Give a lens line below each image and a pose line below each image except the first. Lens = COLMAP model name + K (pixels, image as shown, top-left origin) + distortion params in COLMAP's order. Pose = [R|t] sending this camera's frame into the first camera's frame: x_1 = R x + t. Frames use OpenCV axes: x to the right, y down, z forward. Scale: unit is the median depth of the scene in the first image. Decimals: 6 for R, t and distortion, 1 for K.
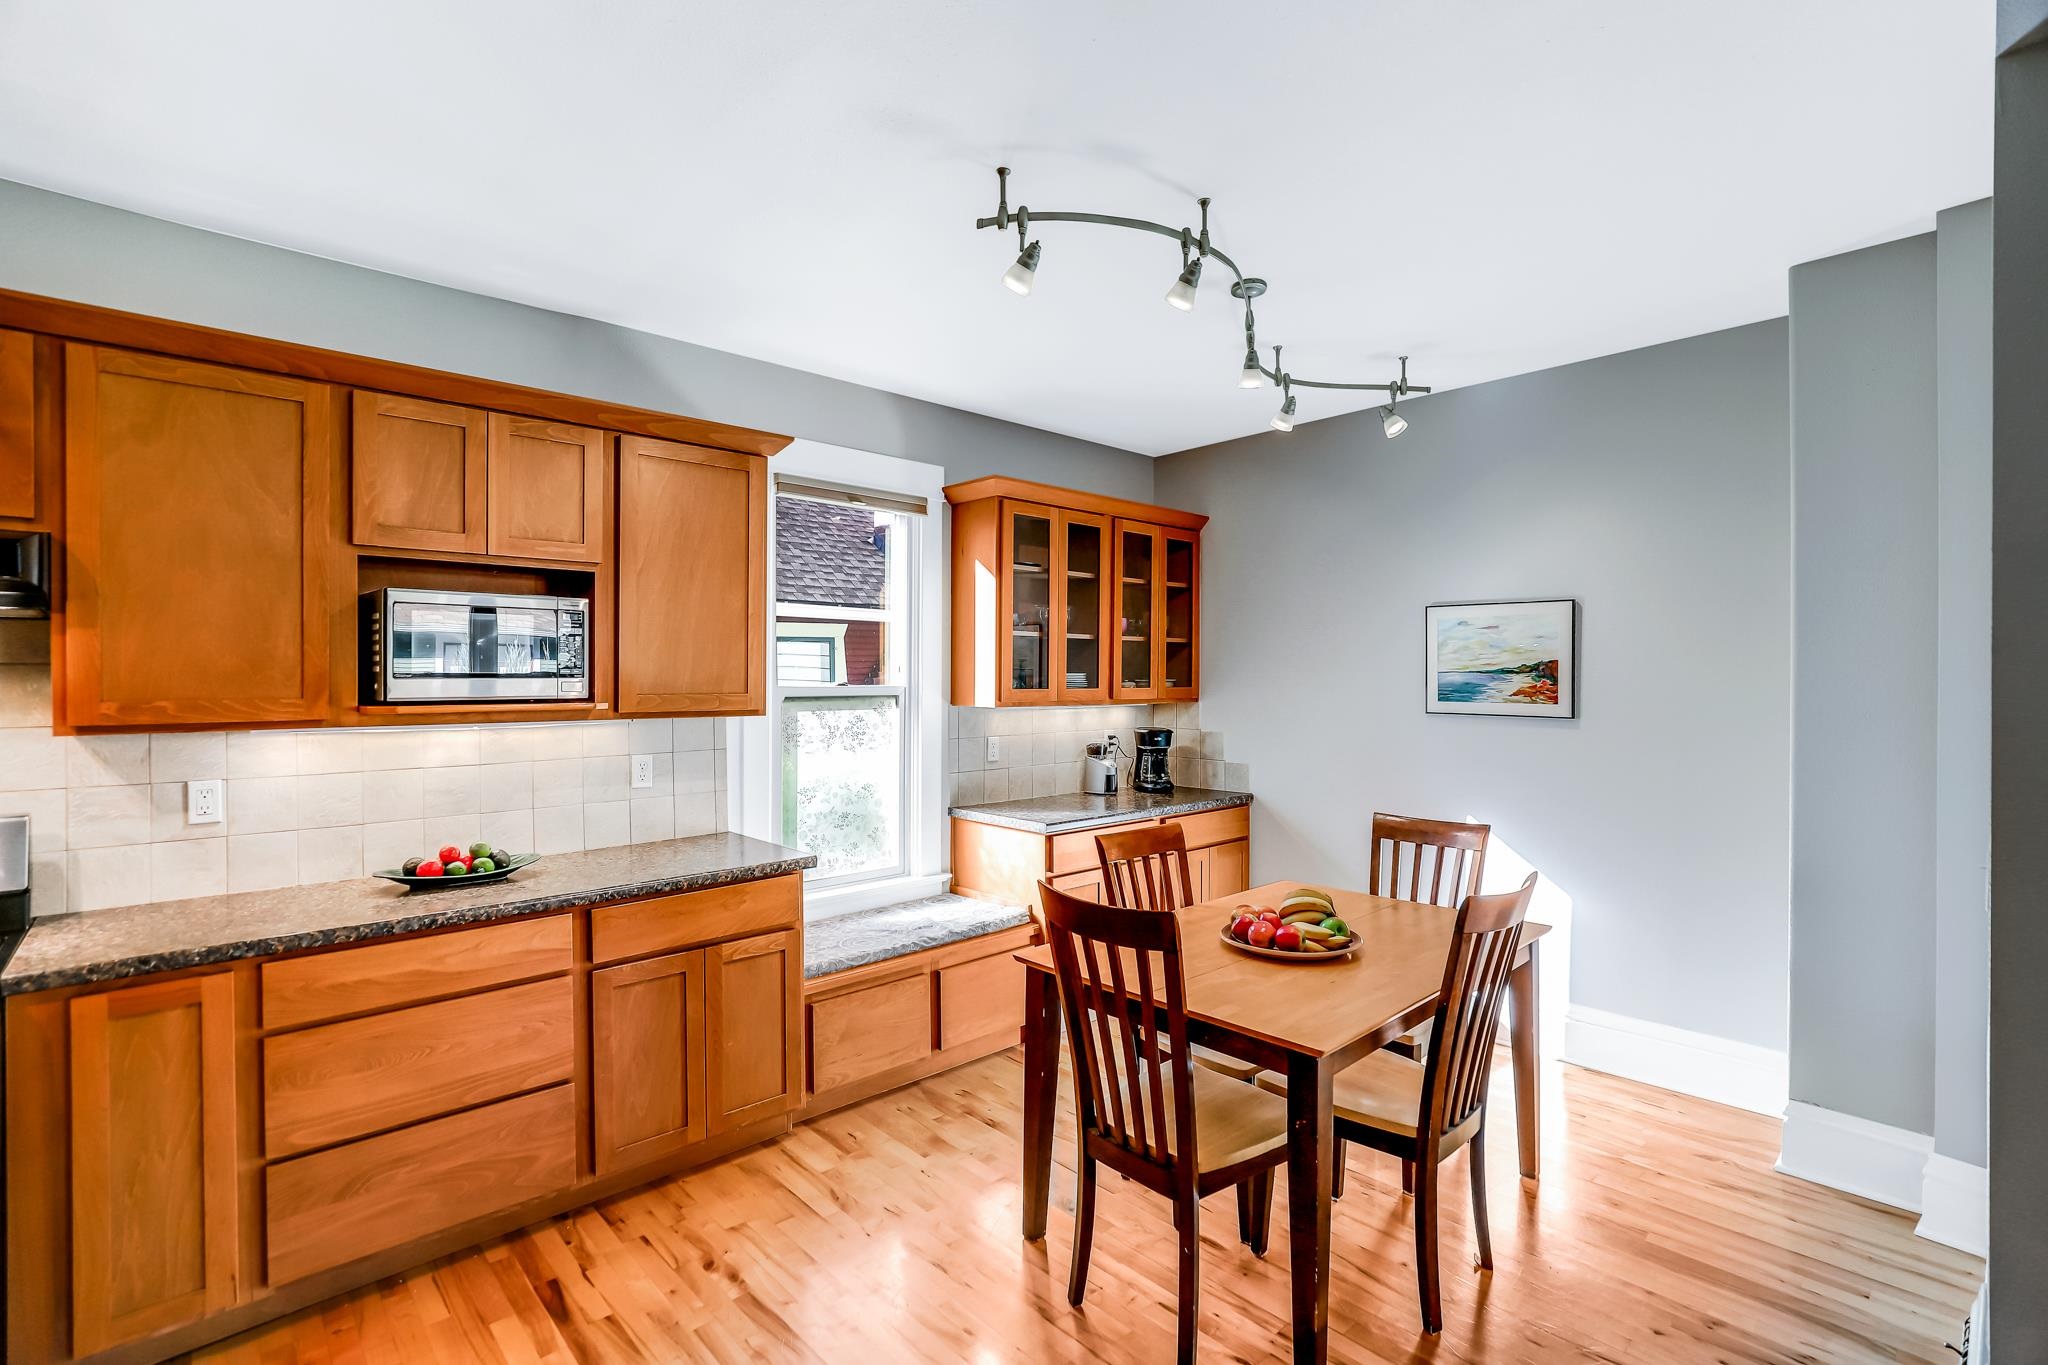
lens RADIAL K [[935.3, 0, 1026.5], [0, 935.3, 681.5], [0, 0, 1]] dist [-0.012645, 0.002366]
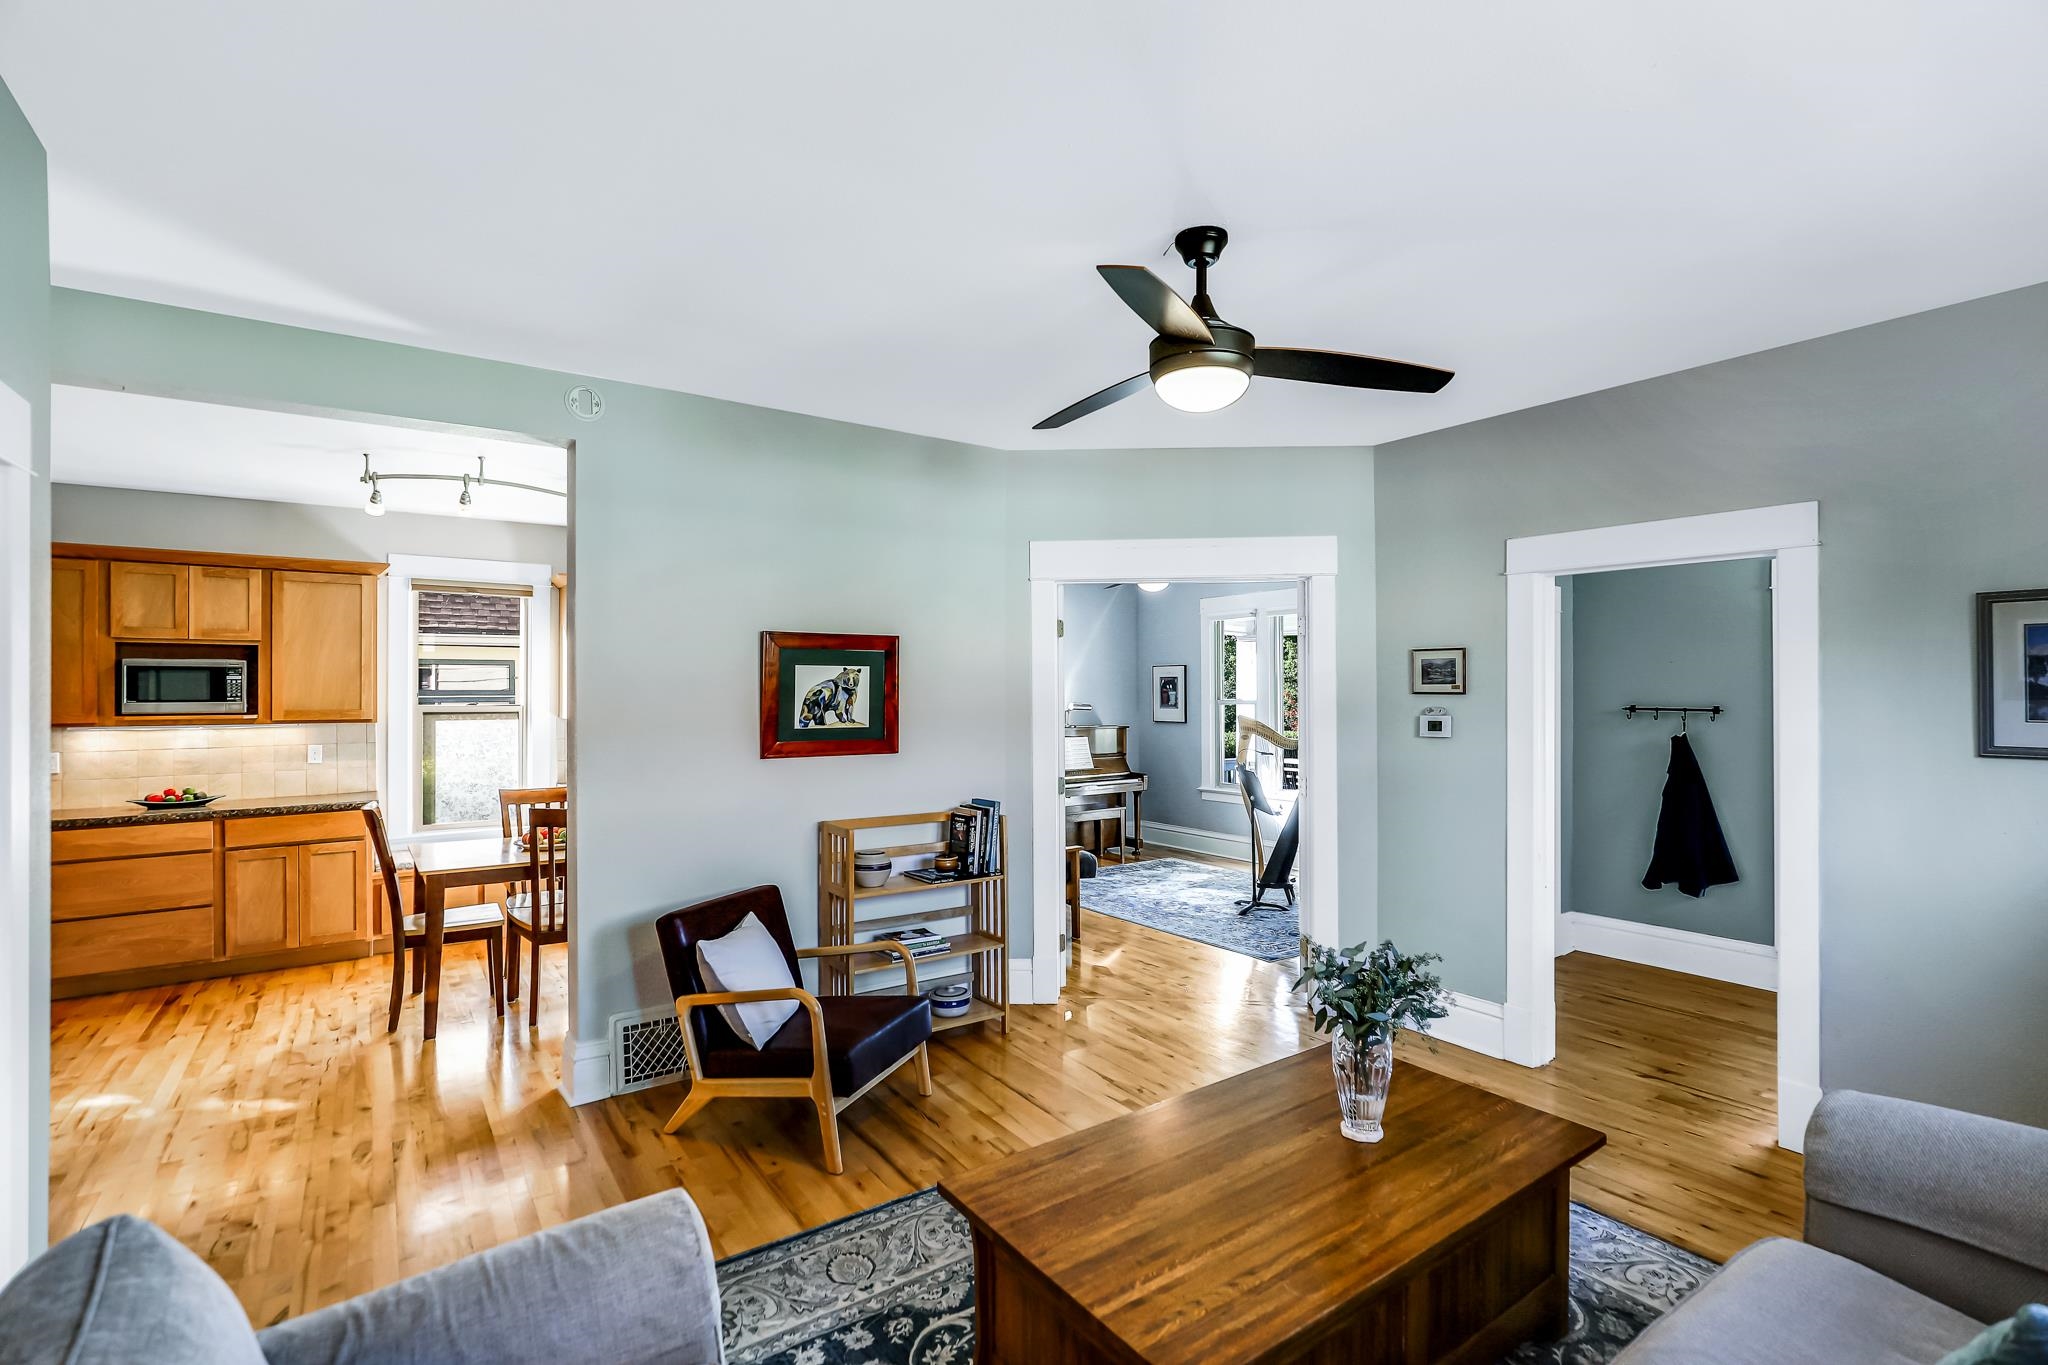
lens RADIAL K [[935.3, 0, 1018.8], [0, 935.3, 686.0], [0, 0, 1]] dist [-0.012645, 0.002366]
pose [[0.991786, -0.003241, -0.127864, 1.385720], [0.001824, 0.999936, -0.011202, -0.012190], [0.127892, 0.010877, 0.991728, -0.698701]]
